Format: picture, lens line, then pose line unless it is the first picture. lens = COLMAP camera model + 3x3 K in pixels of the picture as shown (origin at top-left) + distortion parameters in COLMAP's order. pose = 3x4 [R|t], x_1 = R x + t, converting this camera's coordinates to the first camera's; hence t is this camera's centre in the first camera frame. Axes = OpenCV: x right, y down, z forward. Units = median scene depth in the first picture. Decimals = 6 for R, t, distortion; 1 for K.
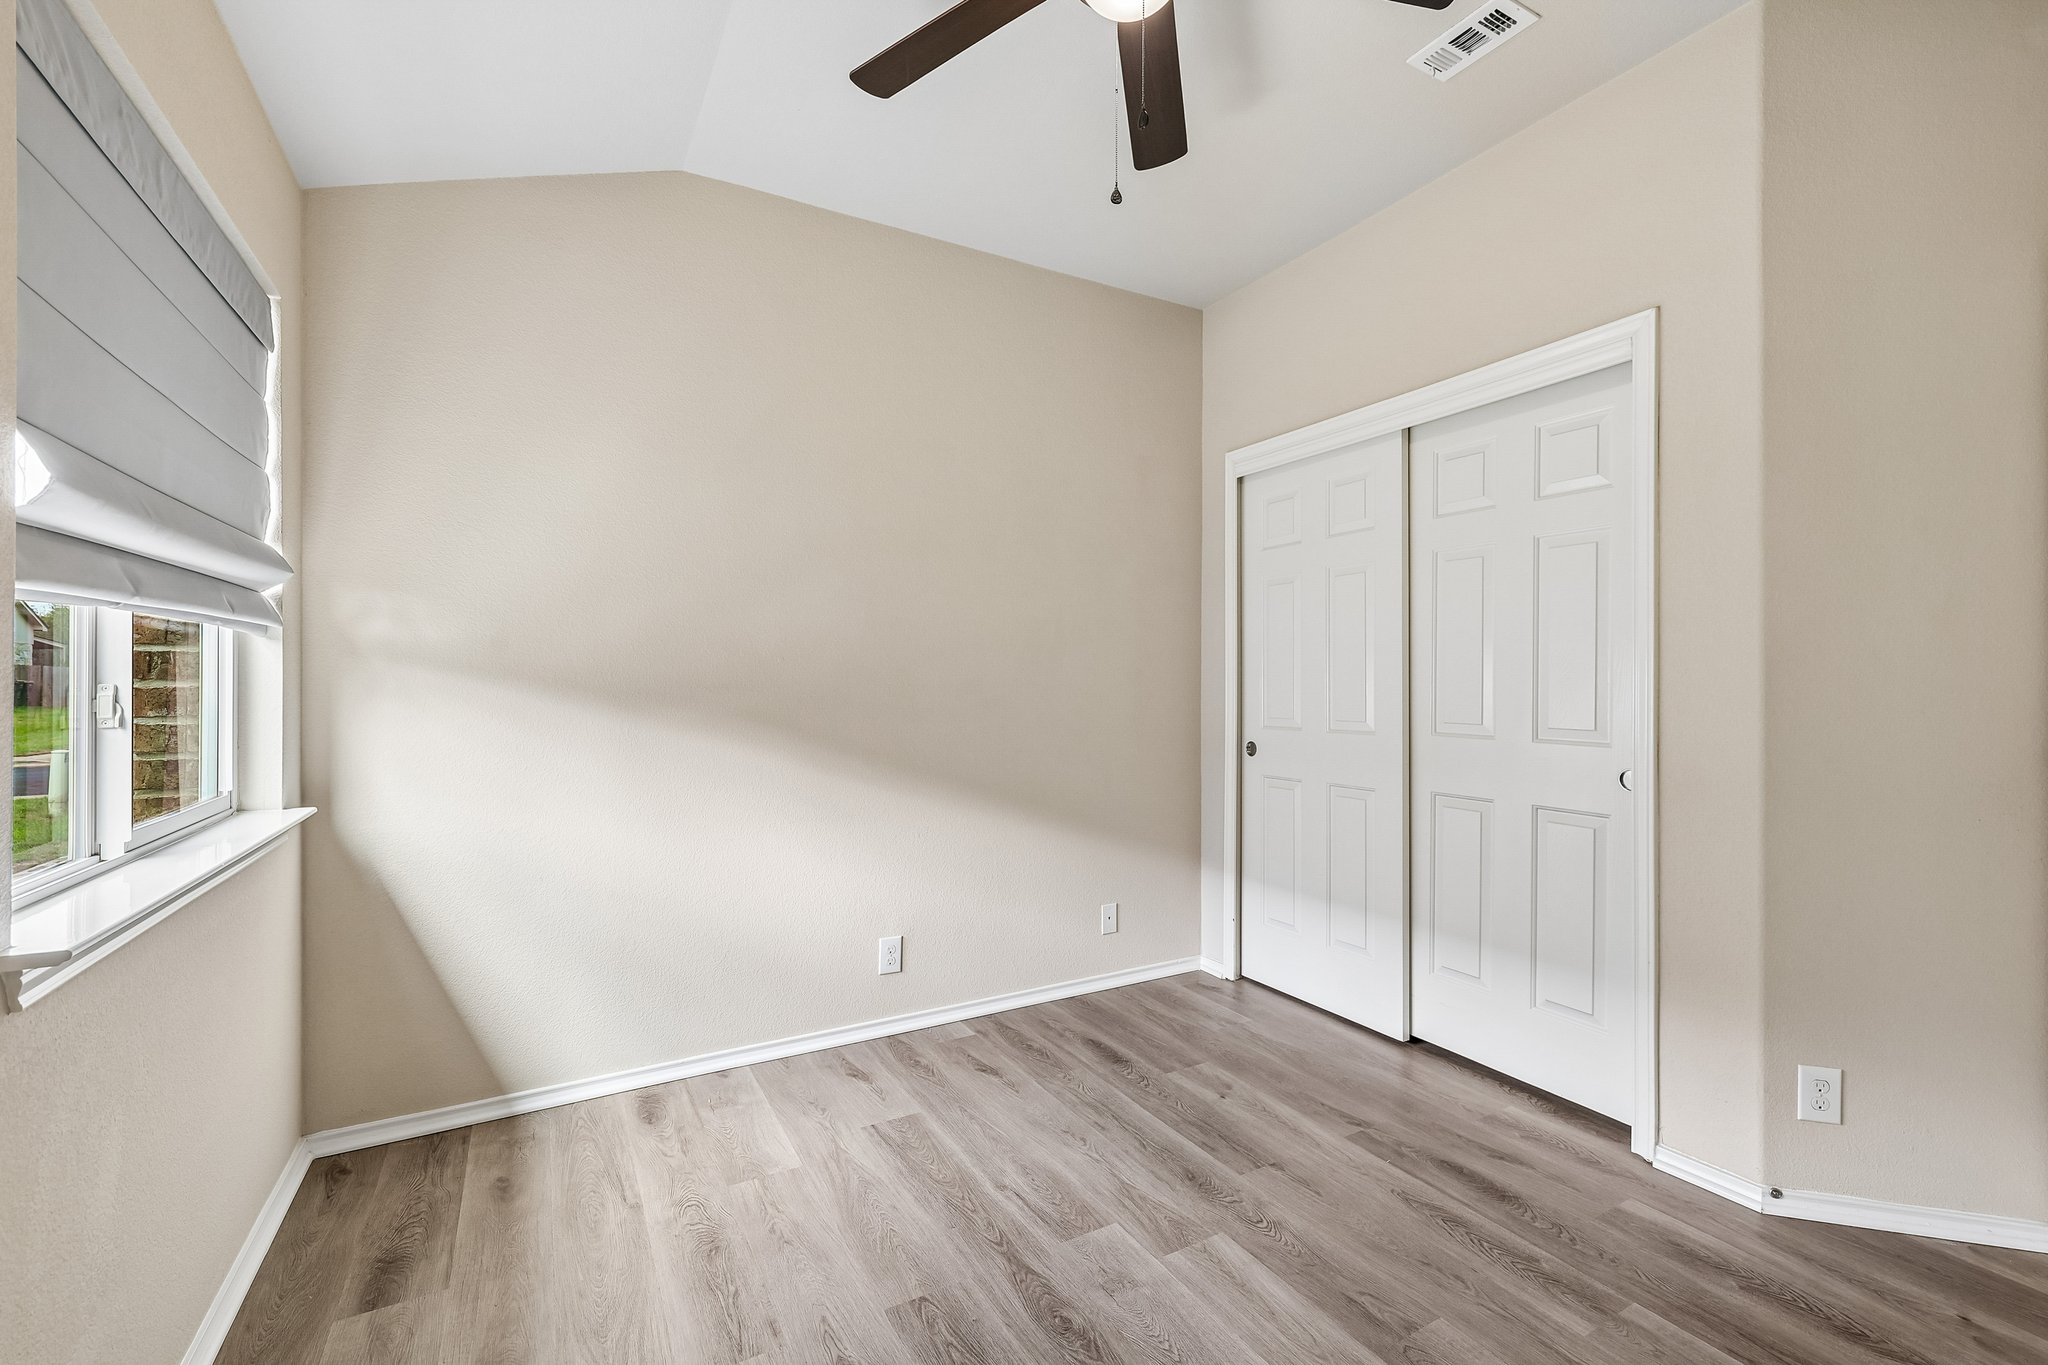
lens RADIAL K [[875.5, 0, 1027.0], [0, 875.5, 686.2], [0, 0, 1]] dist [-0.001317, 0.000391]
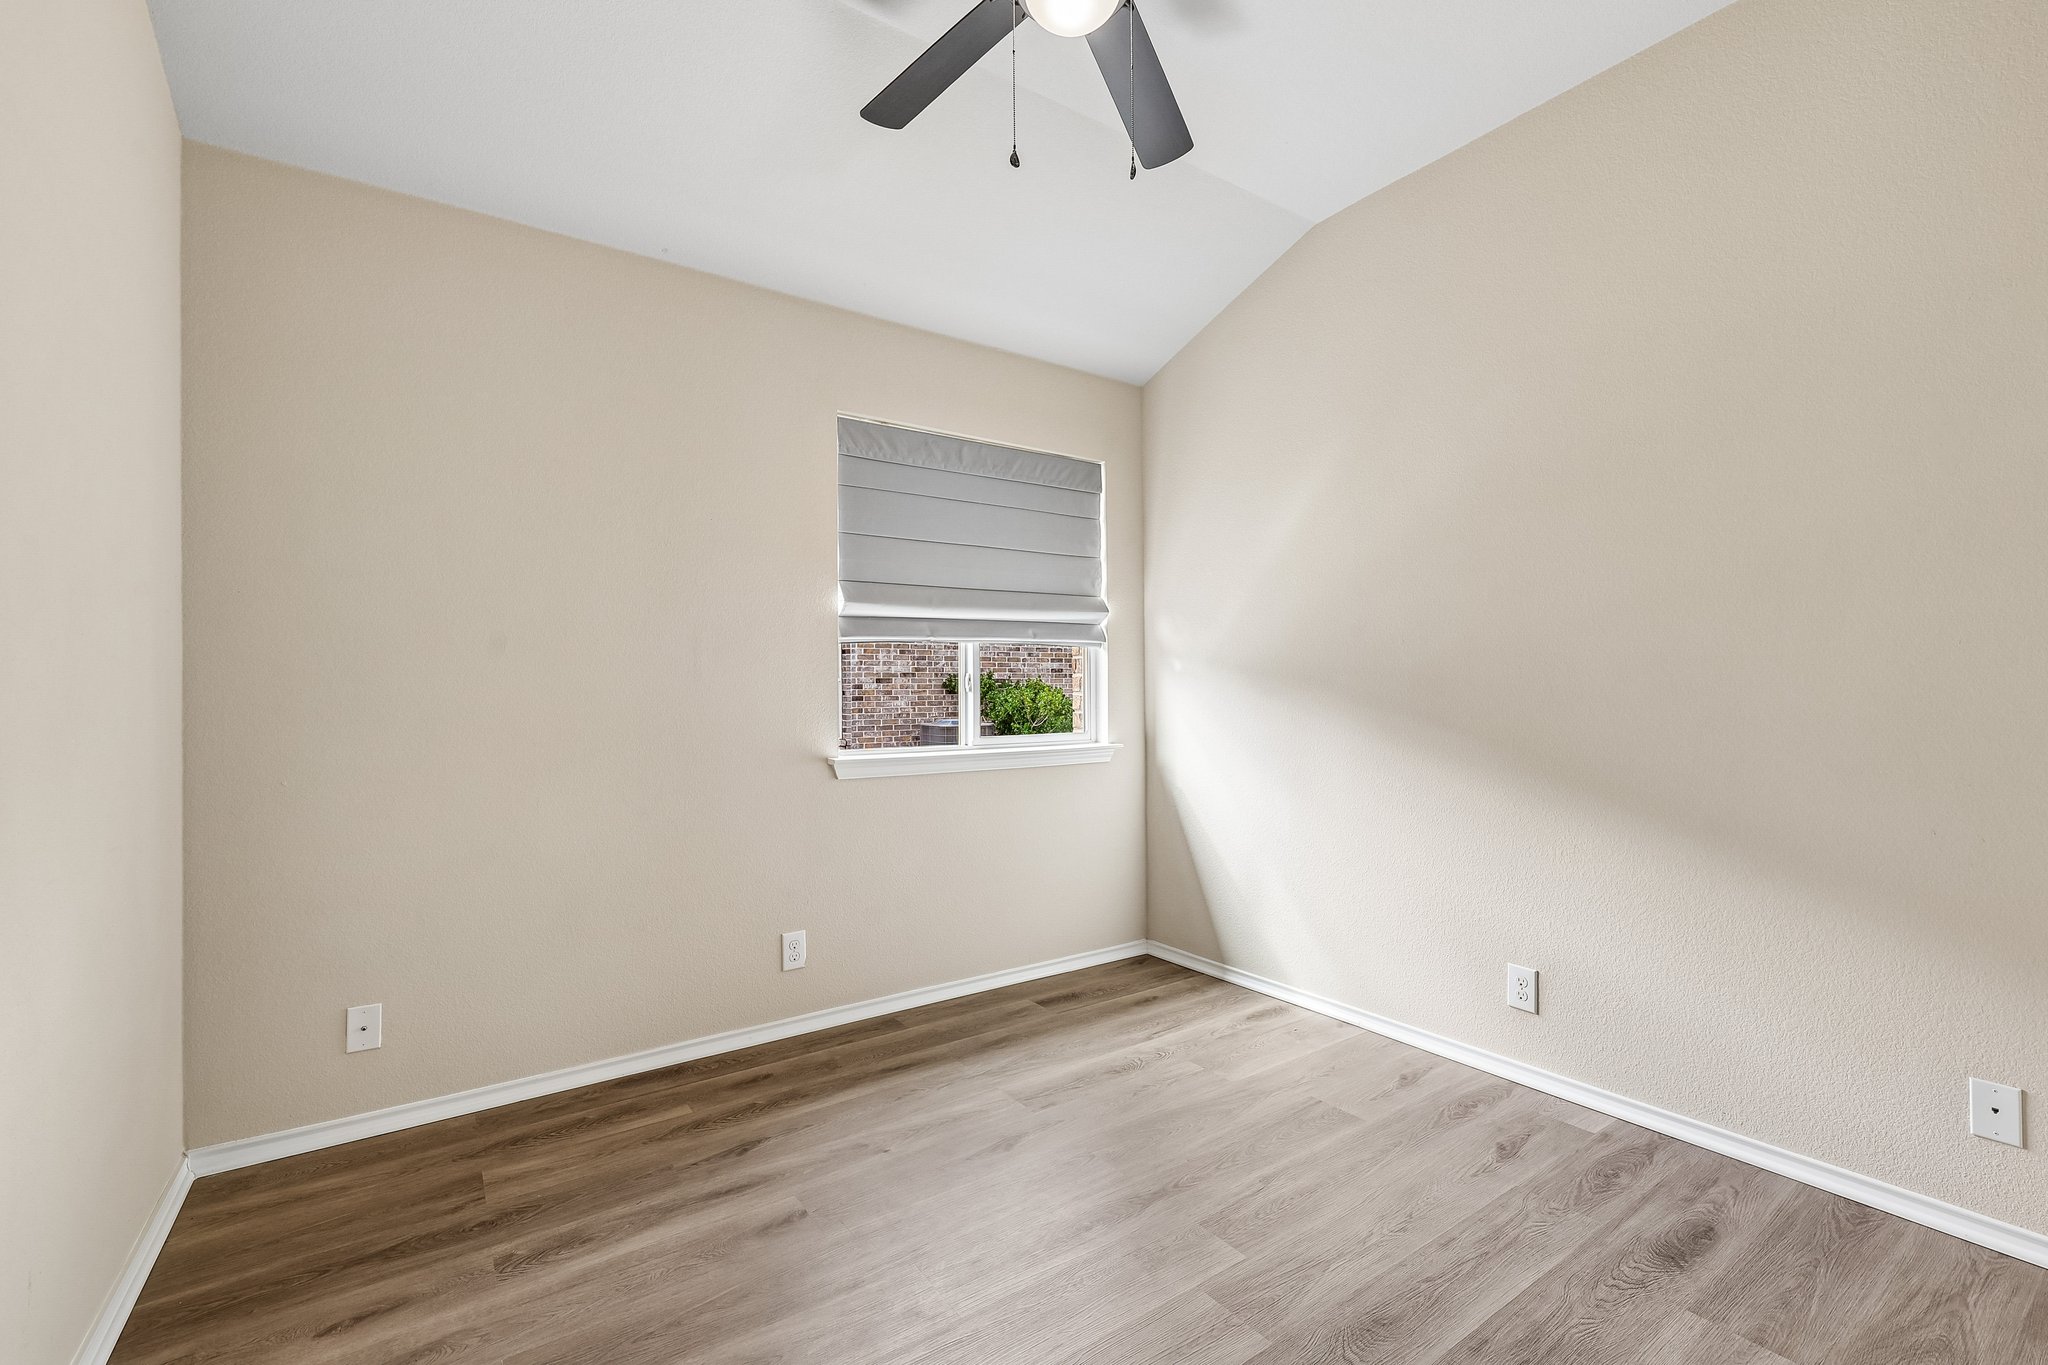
lens RADIAL K [[875.5, 0, 1027.0], [0, 875.5, 686.2], [0, 0, 1]] dist [-0.001317, 0.000391]
pose [[0.085235, -0.011064, -0.996299, 0.818279], [0.001399, 0.999939, -0.010985, 0.036058], [0.996360, -0.000457, 0.085245, 0.589711]]
